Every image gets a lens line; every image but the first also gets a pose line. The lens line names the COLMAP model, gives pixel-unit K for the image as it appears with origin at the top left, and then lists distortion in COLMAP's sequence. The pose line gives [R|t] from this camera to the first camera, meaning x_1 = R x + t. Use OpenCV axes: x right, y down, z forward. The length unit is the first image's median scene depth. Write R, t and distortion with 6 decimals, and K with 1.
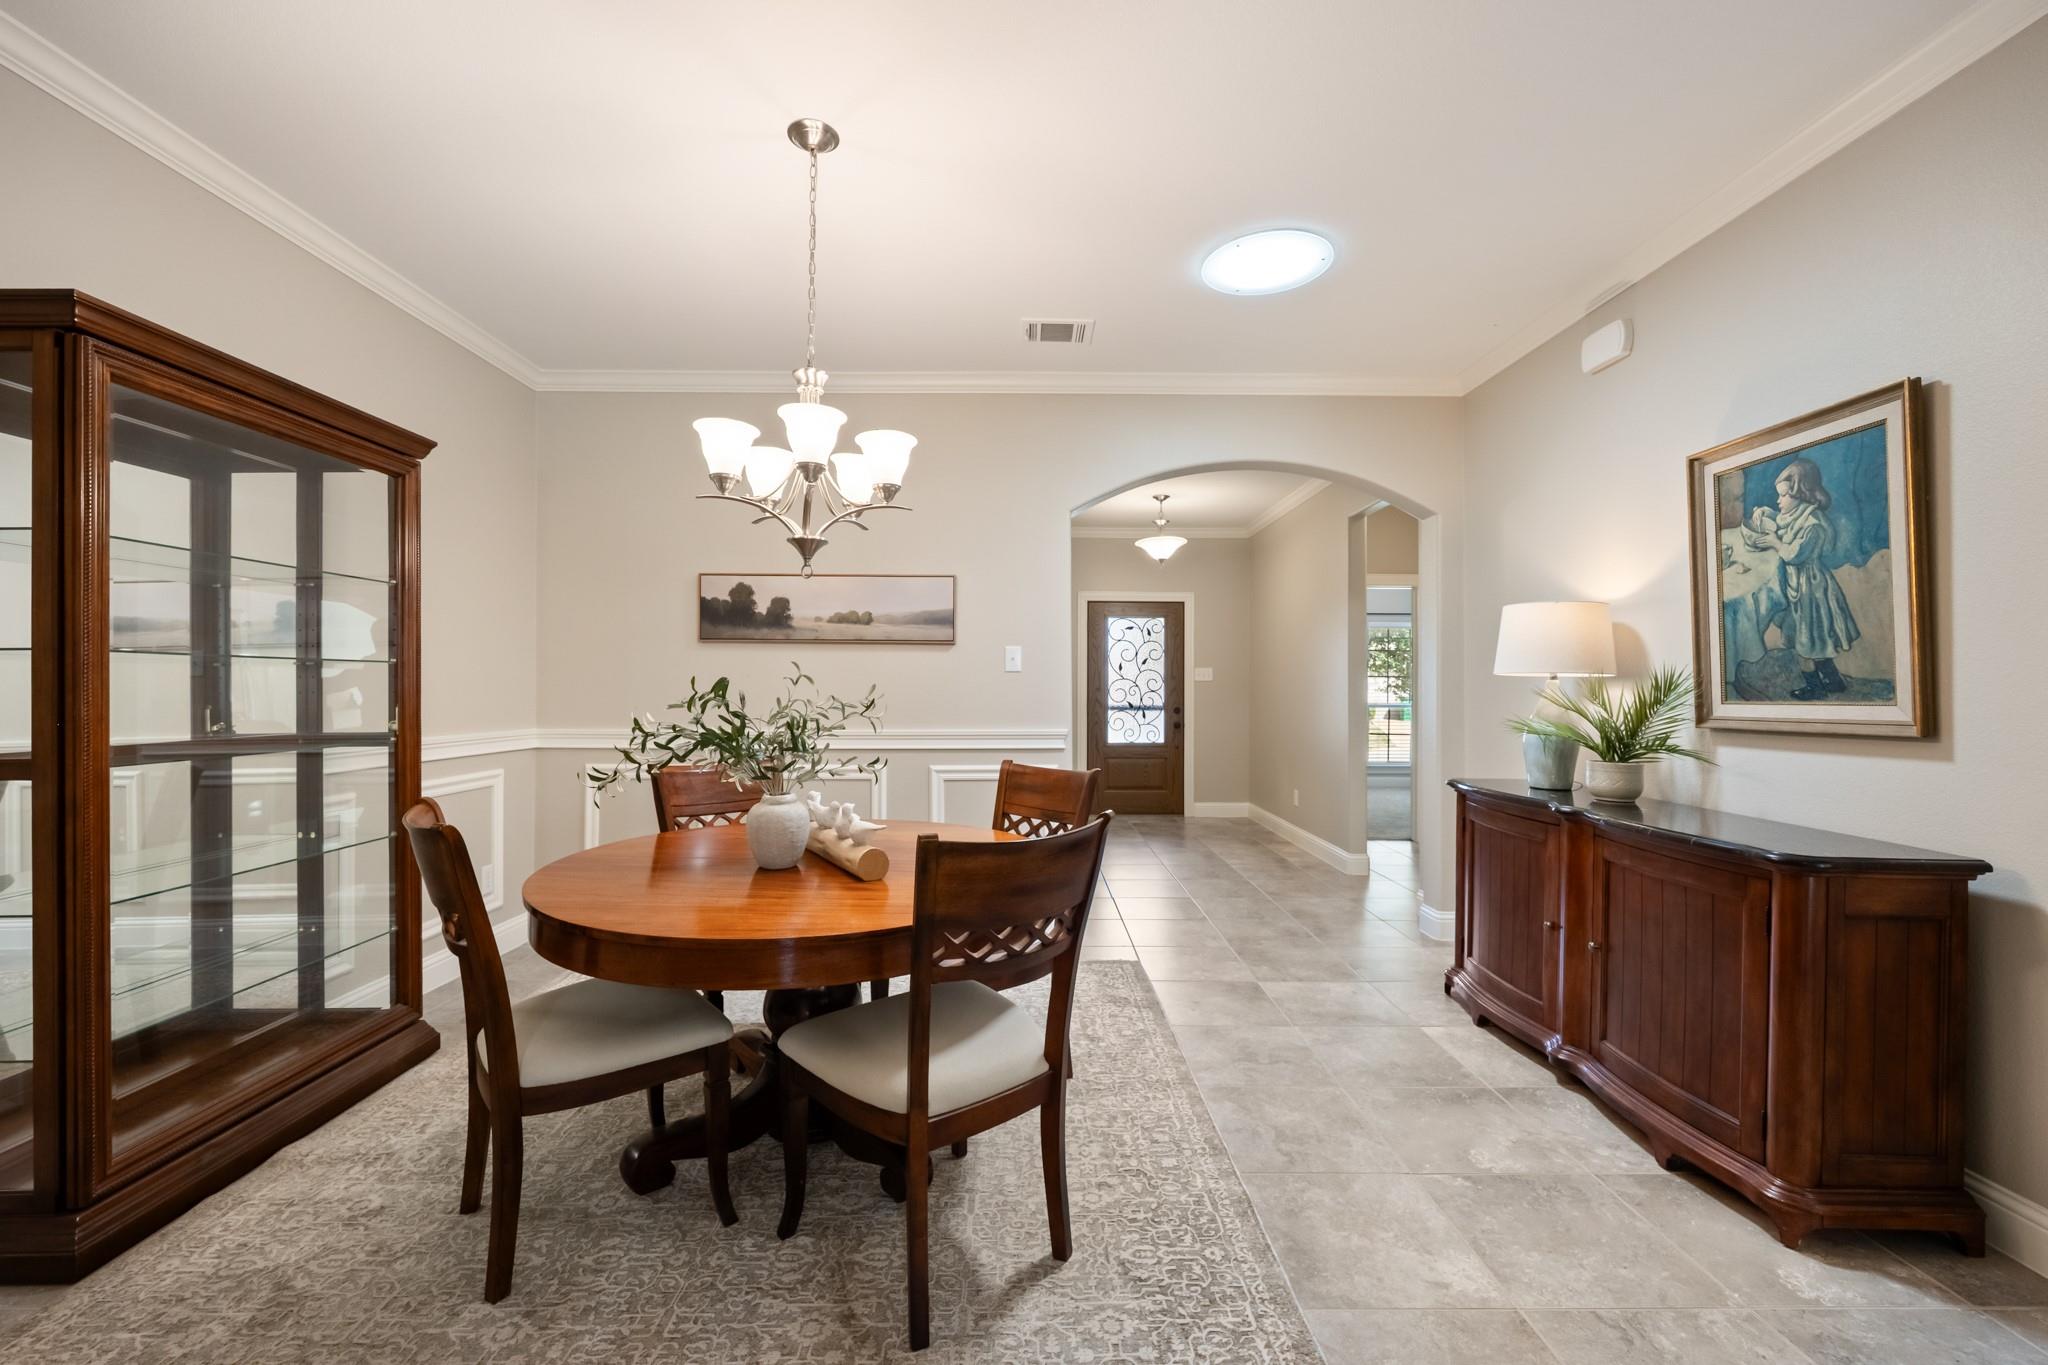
lens RADIAL K [[830.9, 0, 1024.7], [0, 830.9, 689.1], [0, 0, 1]] dist [-0.001894, -0.000233]
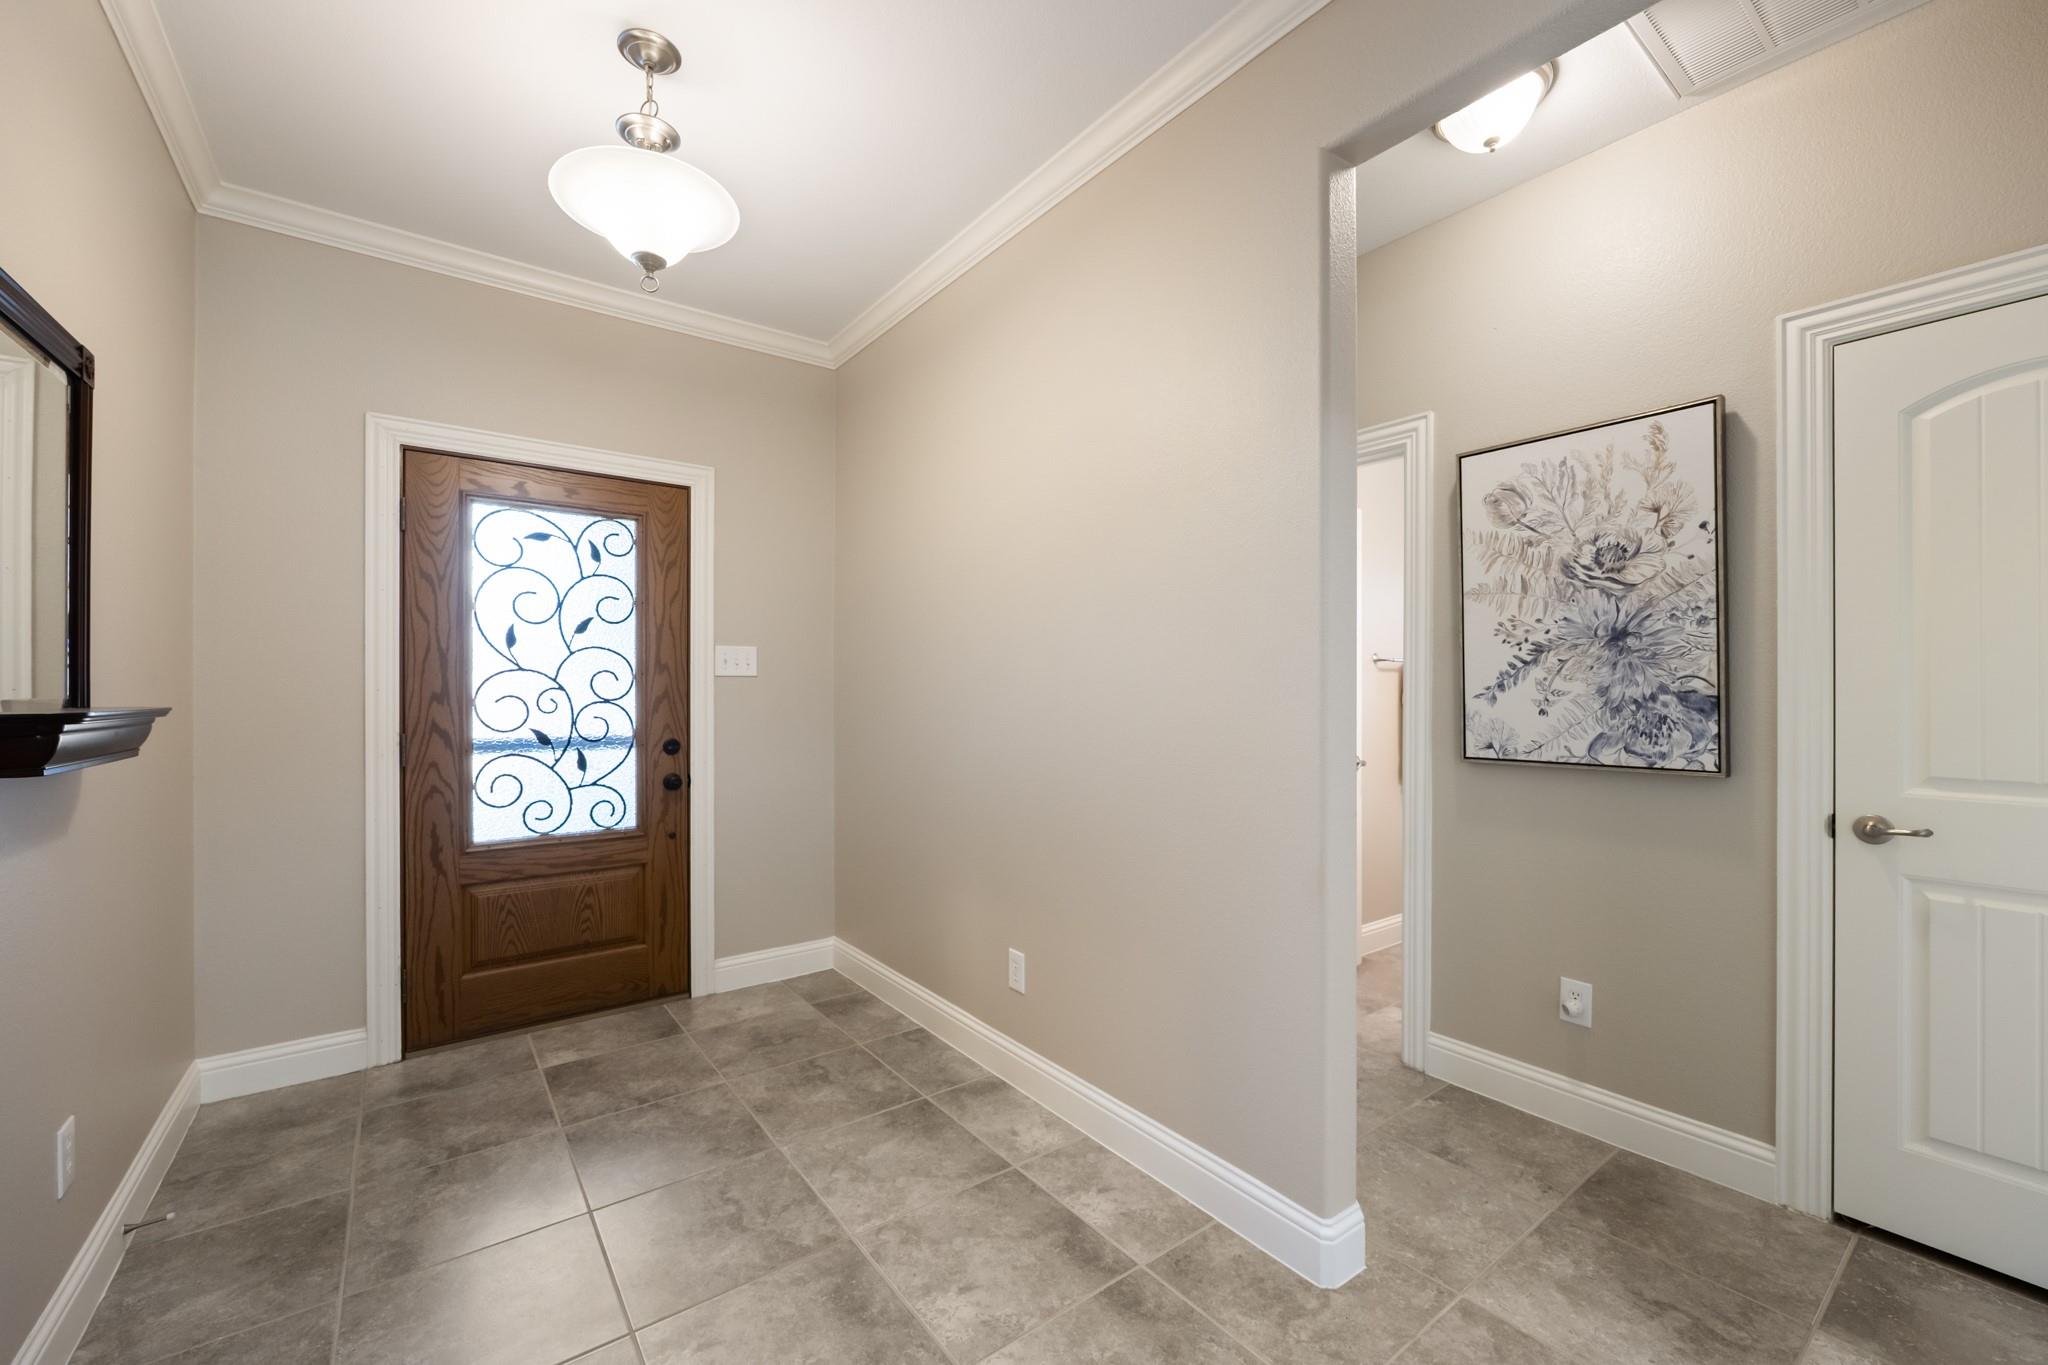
lens RADIAL K [[830.9, 0, 1024.7], [0, 830.9, 689.1], [0, 0, 1]] dist [-0.001894, -0.000233]
pose [[0.805710, -0.001887, 0.592307, 0.188208], [0.003853, 0.999990, -0.002055, -0.003681], [-0.592297, 0.003938, 0.805710, 1.317393]]
